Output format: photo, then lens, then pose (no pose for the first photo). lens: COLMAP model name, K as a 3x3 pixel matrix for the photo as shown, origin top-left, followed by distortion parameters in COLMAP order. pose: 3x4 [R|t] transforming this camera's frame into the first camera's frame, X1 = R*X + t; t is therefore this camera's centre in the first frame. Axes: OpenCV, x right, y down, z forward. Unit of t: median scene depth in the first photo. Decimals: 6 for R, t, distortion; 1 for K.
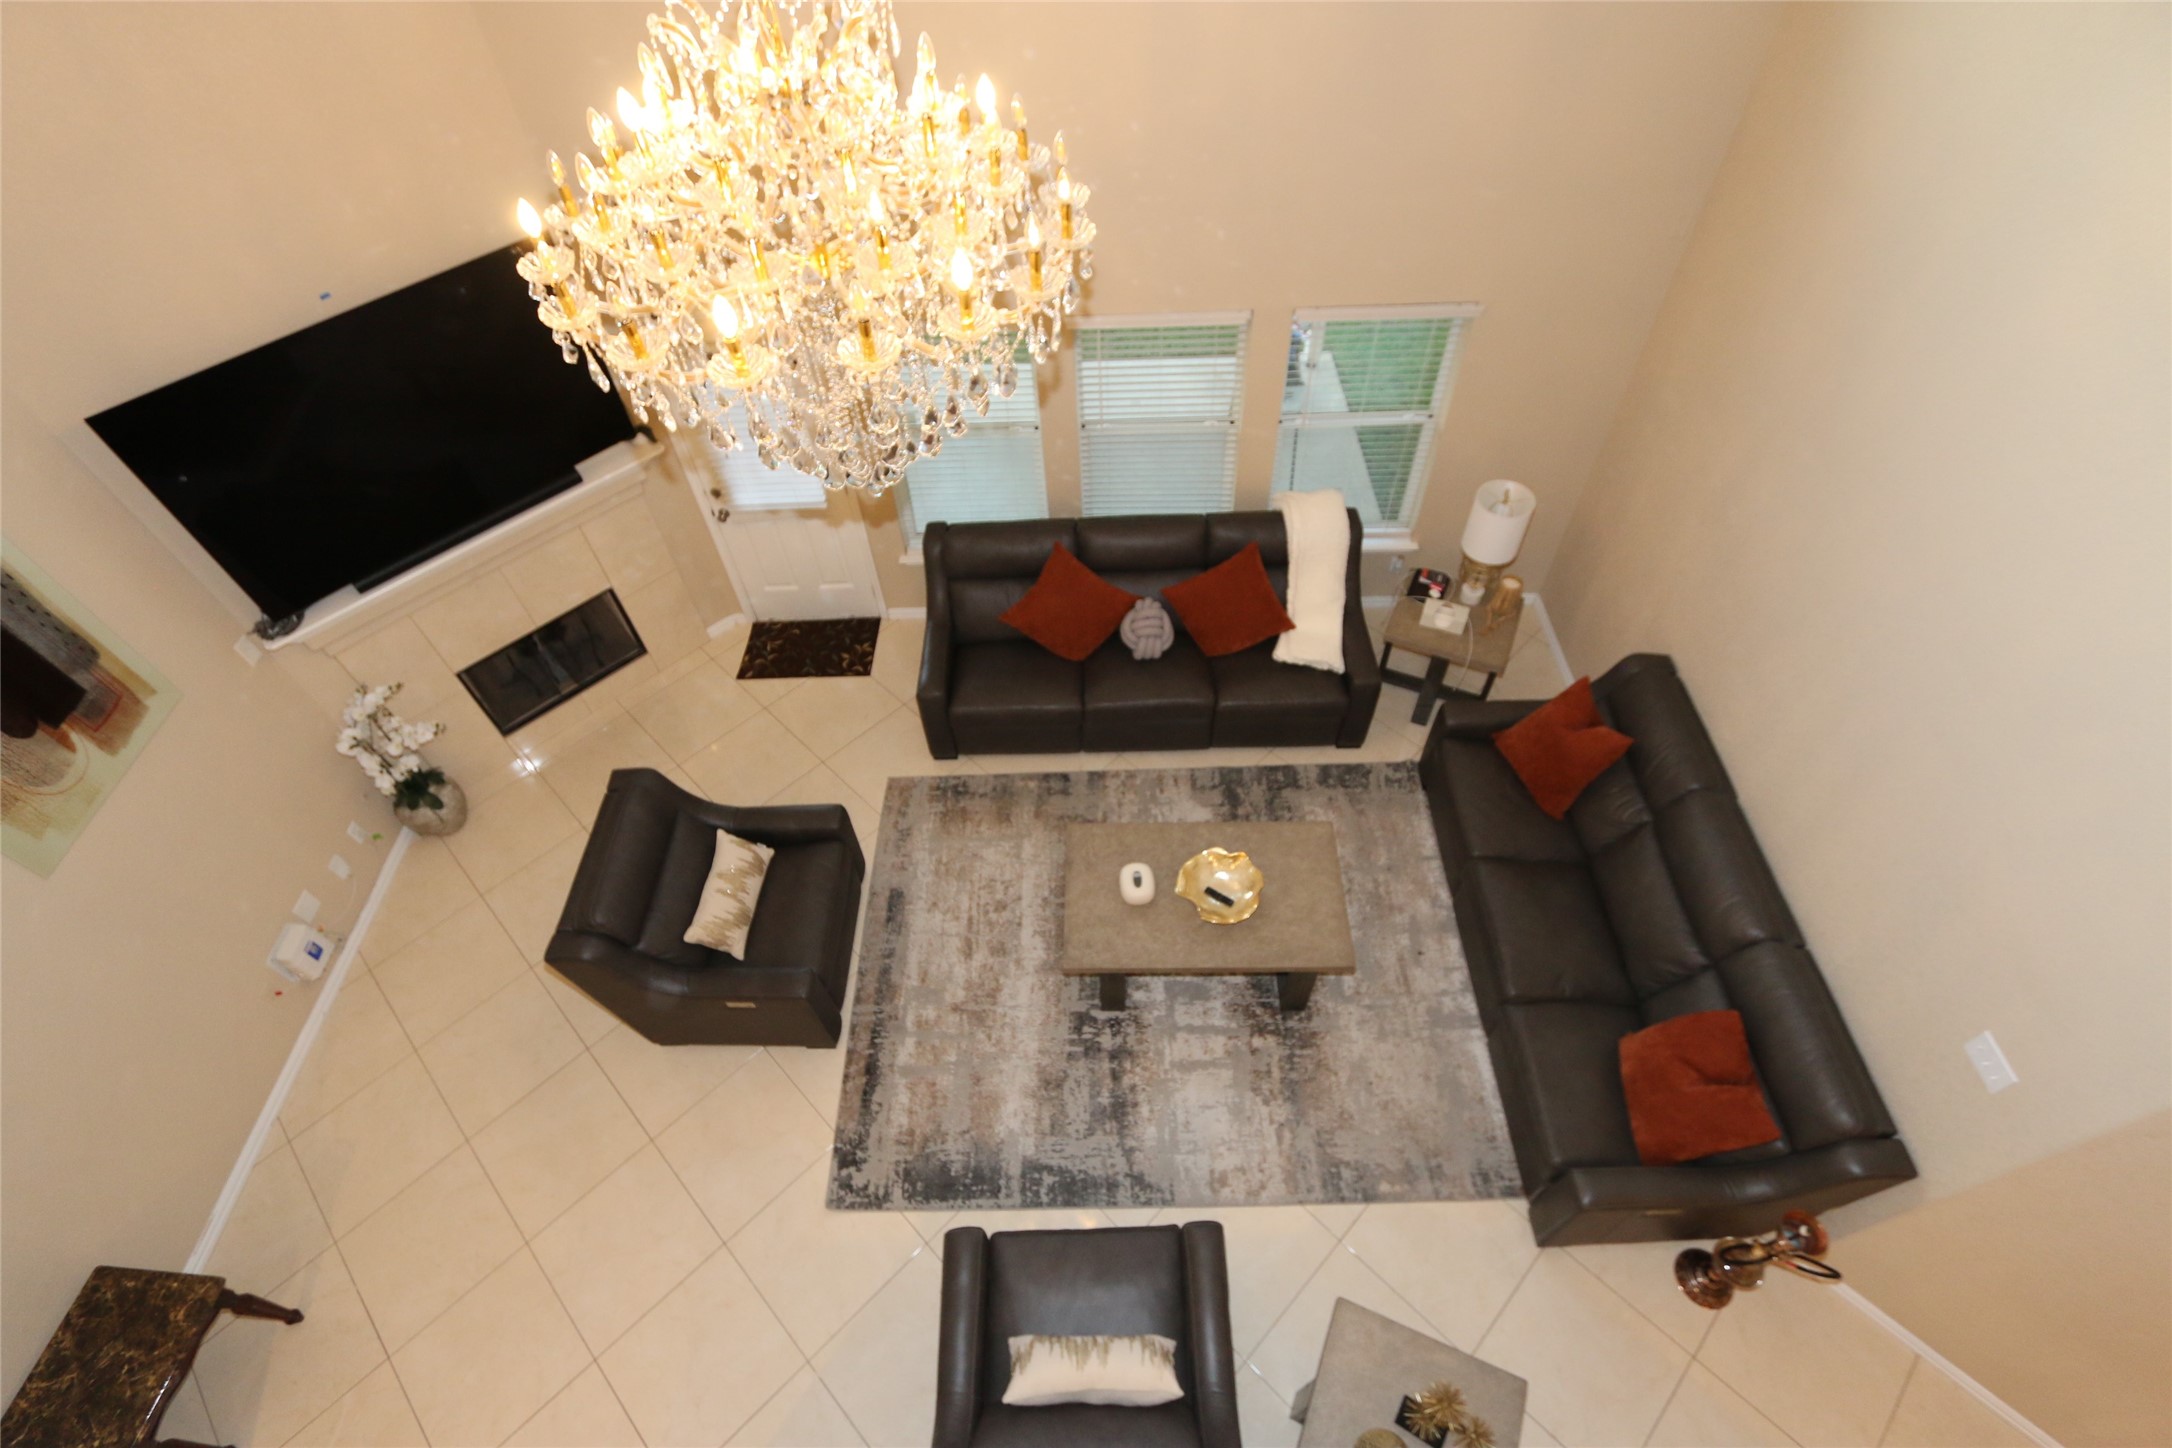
lens RADIAL K [[991.3, 0, 1080.9], [0, 991.3, 754.8], [0, 0, 1]] dist [-0.021648, 0.004376]
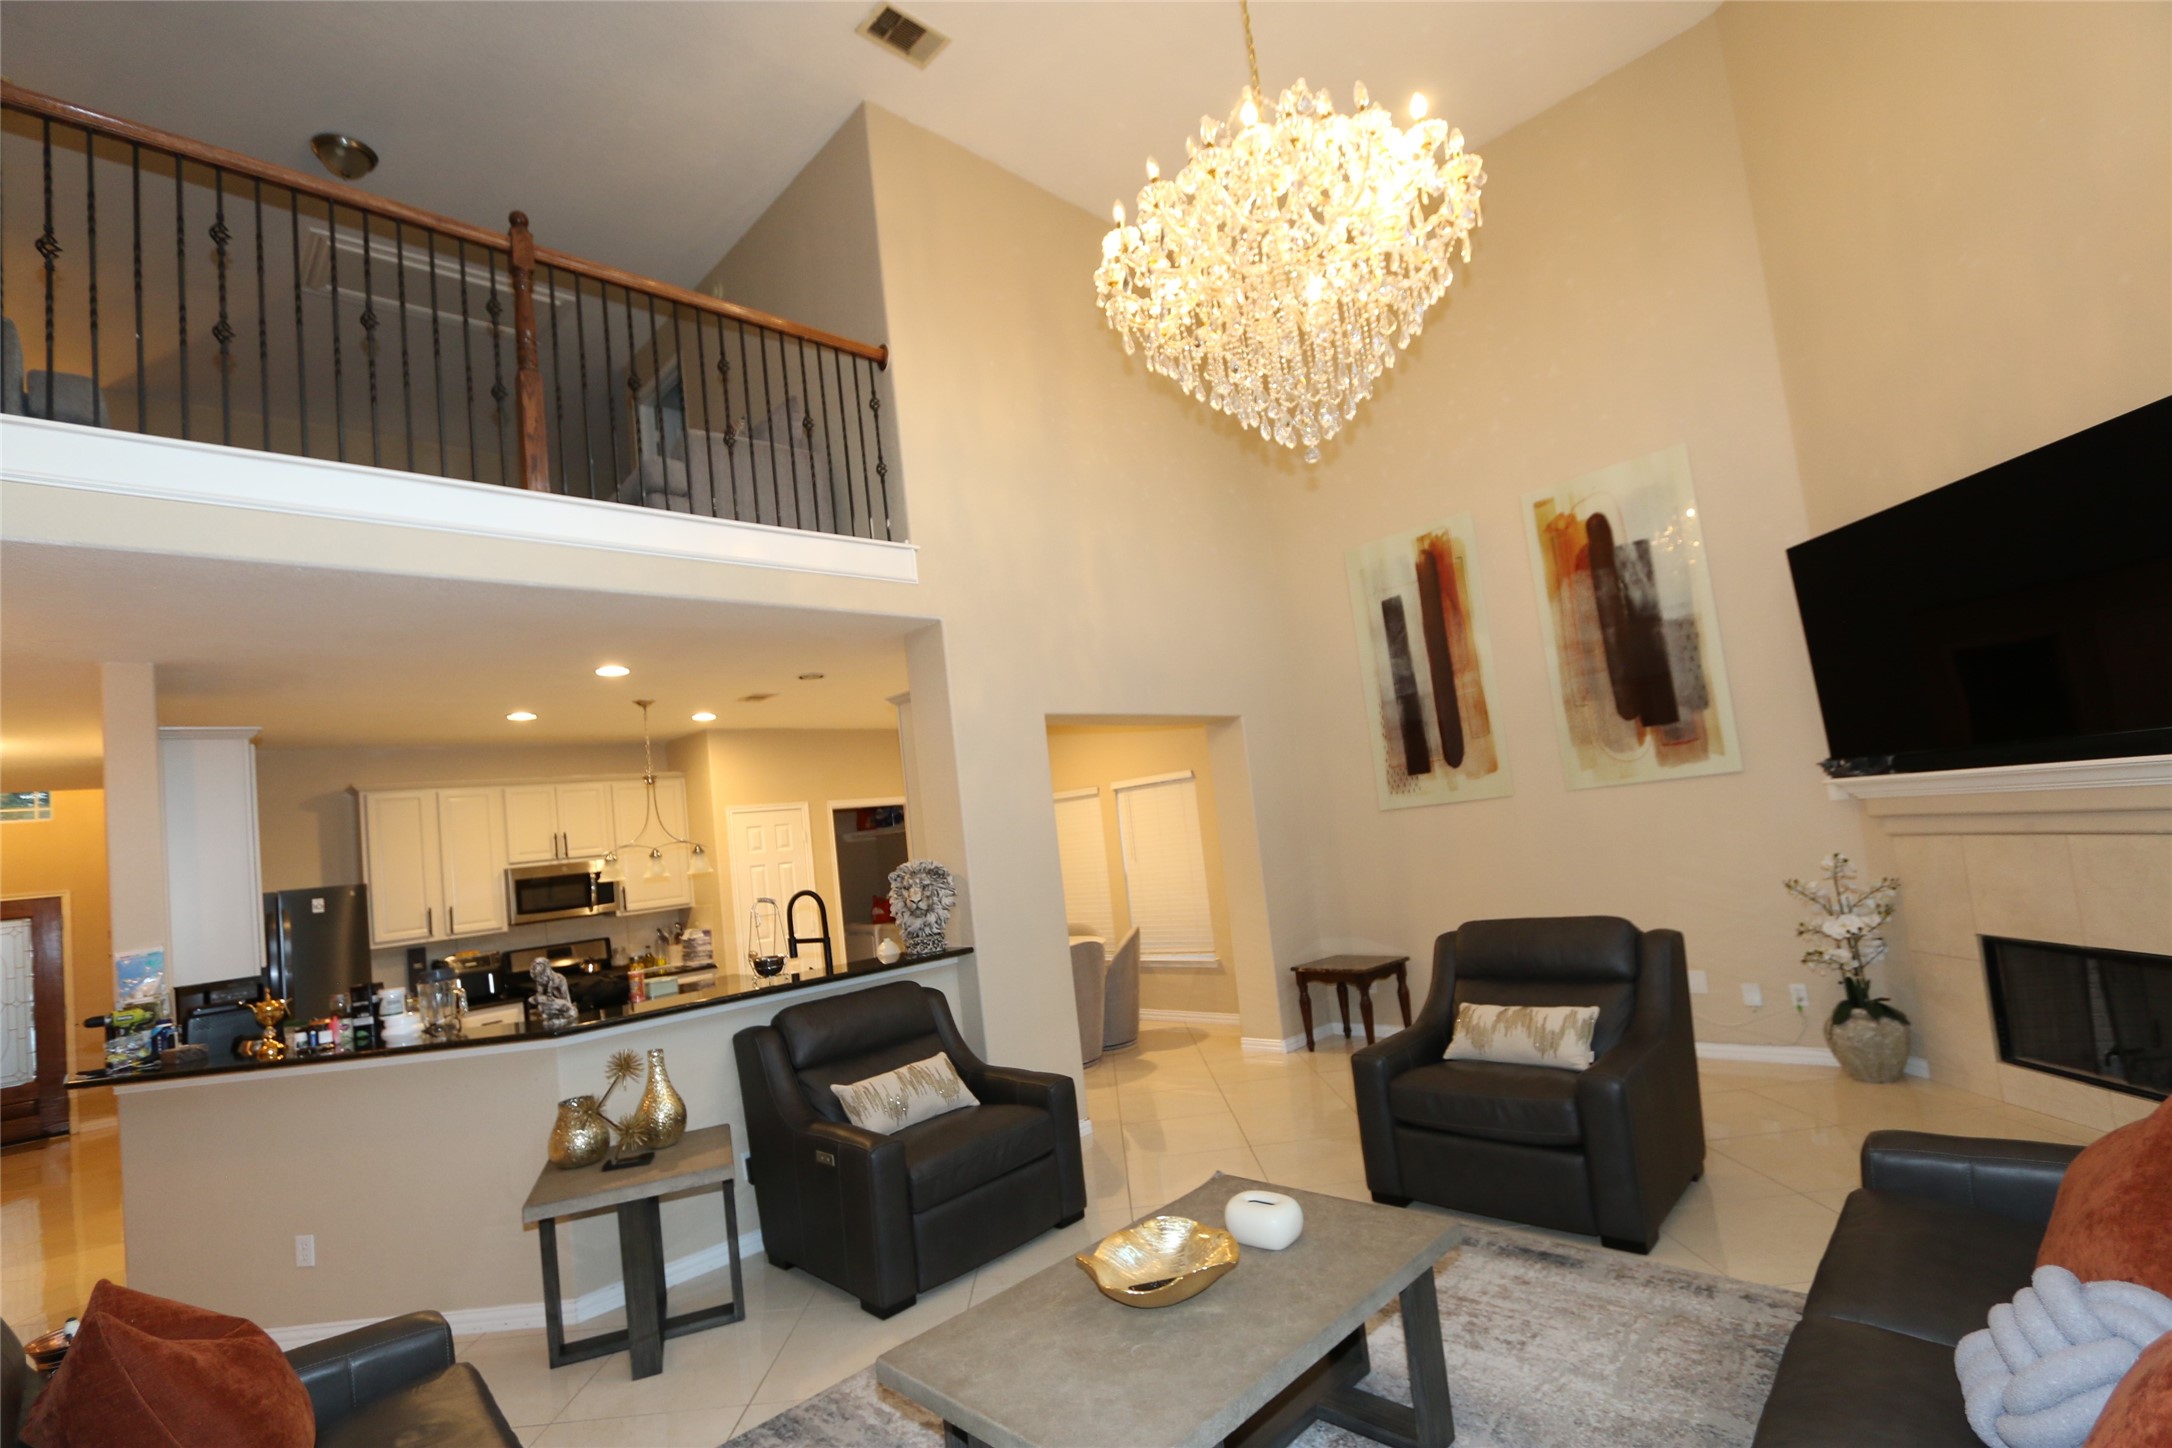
lens RADIAL K [[991.3, 0, 1080.9], [0, 991.3, 754.8], [0, 0, 1]] dist [-0.021648, 0.004376]
pose [[-0.698616, 0.066463, -0.712404, 0.609769], [-0.463052, 0.717047, 0.520986, -0.364758], [0.545453, 0.693849, -0.470165, 1.197957]]
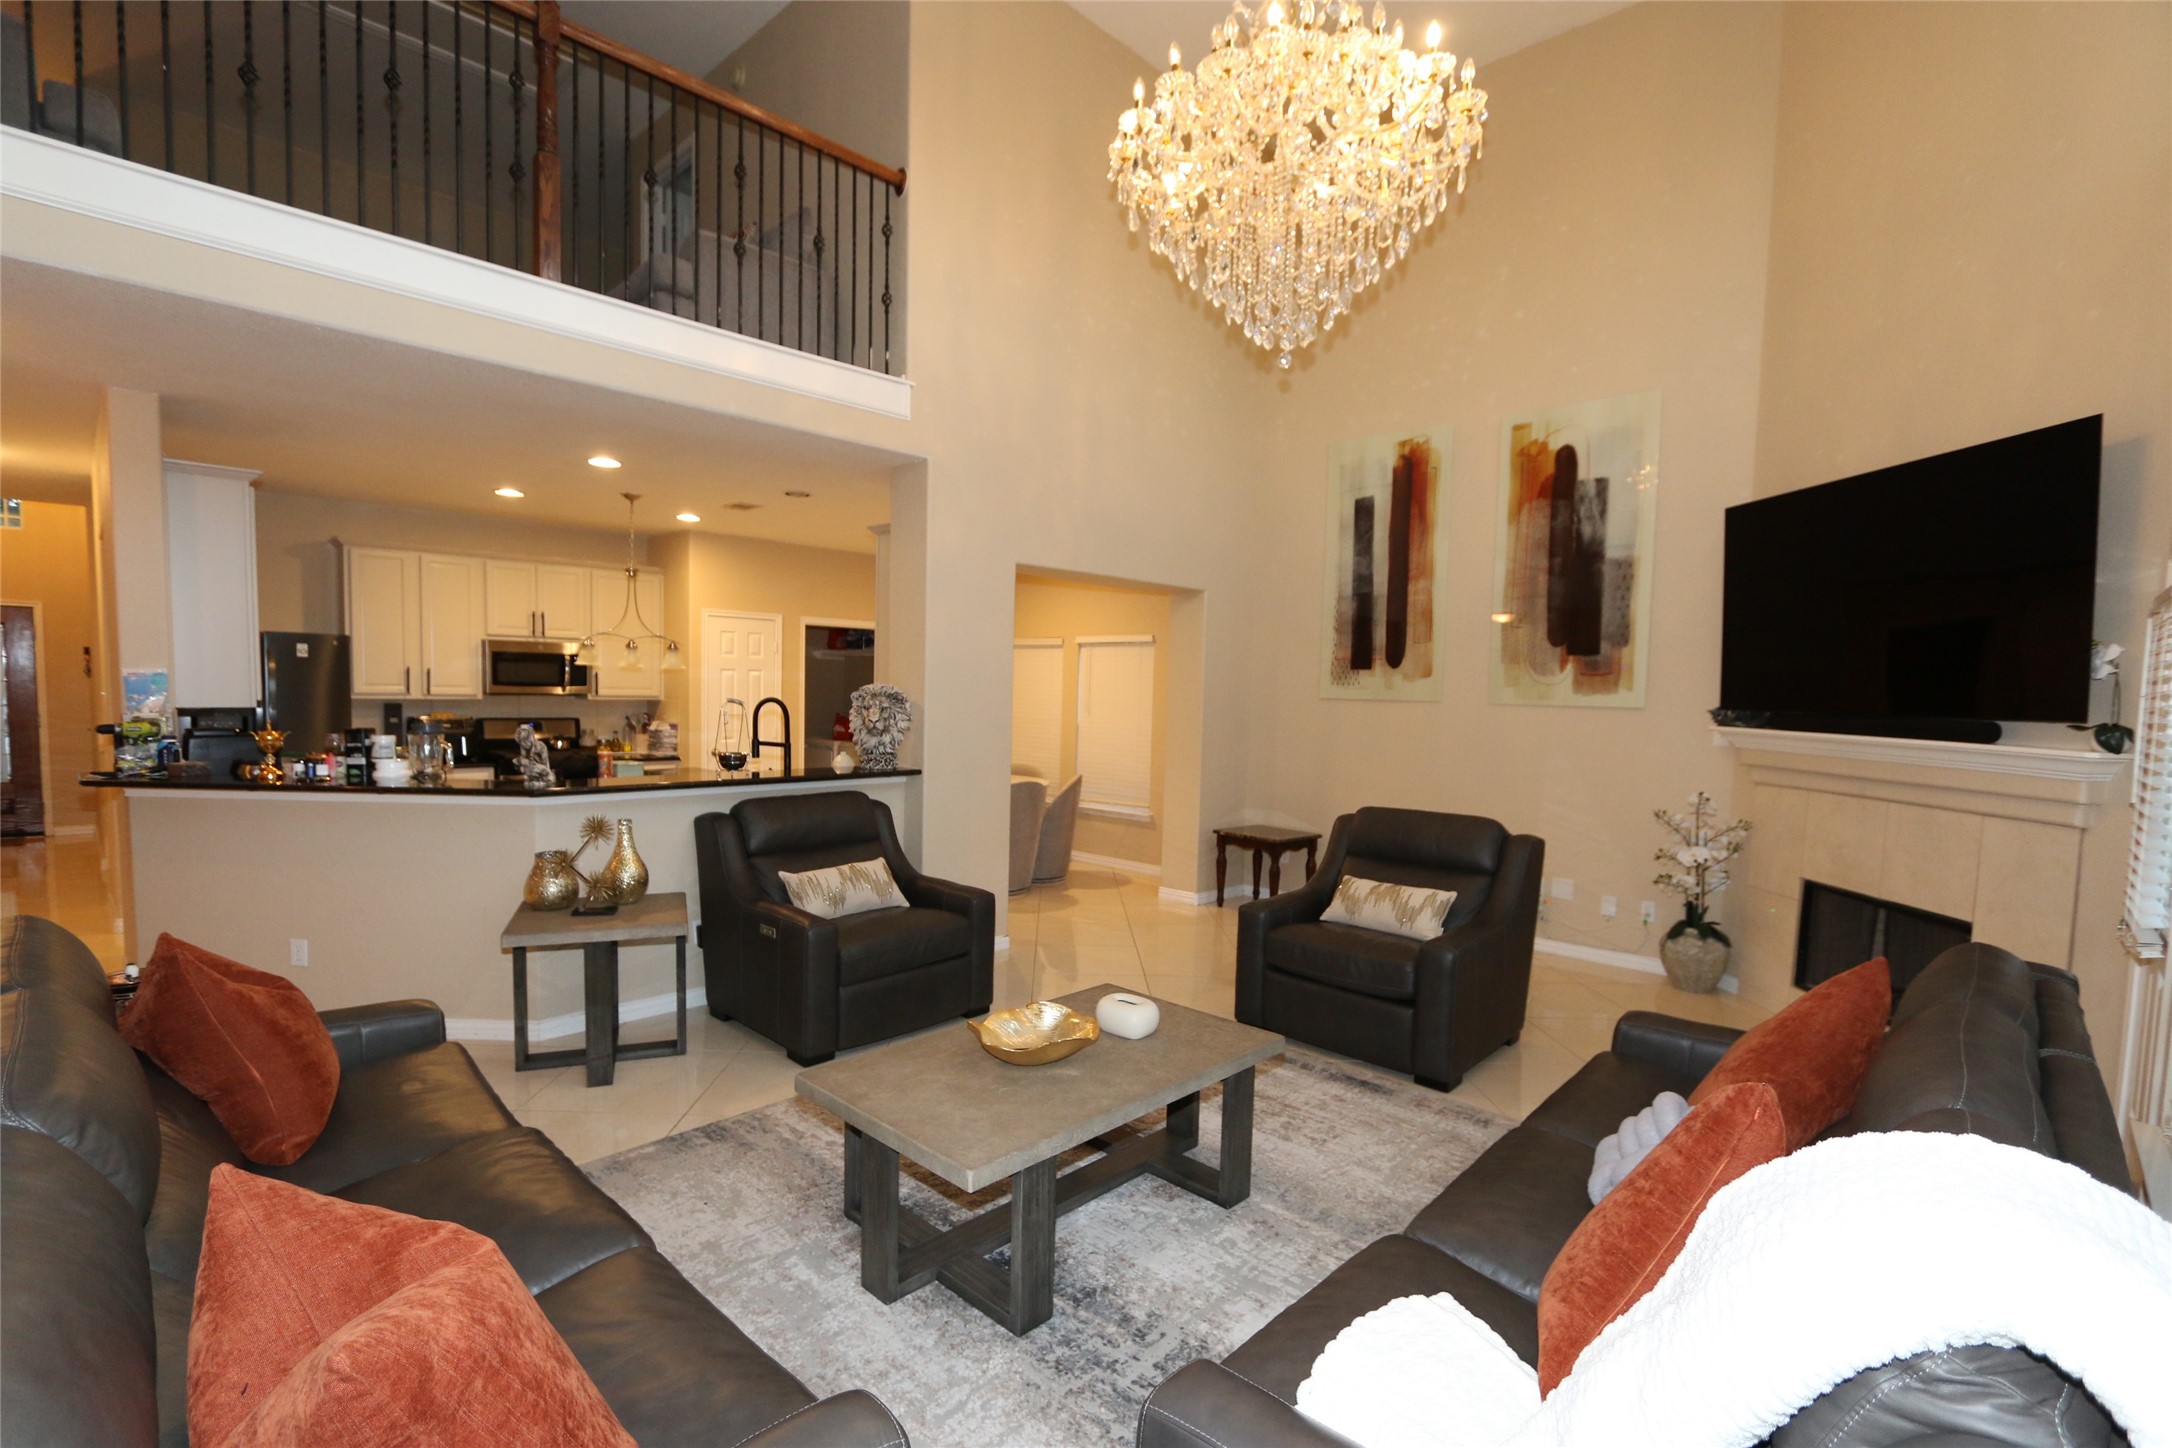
lens RADIAL K [[991.3, 0, 1080.9], [0, 991.3, 754.8], [0, 0, 1]] dist [-0.021648, 0.004376]
pose [[-0.687558, 0.078216, -0.721904, 0.663828], [-0.567917, 0.561583, 0.601743, -0.435257], [0.452475, 0.823715, -0.341701, 1.254427]]
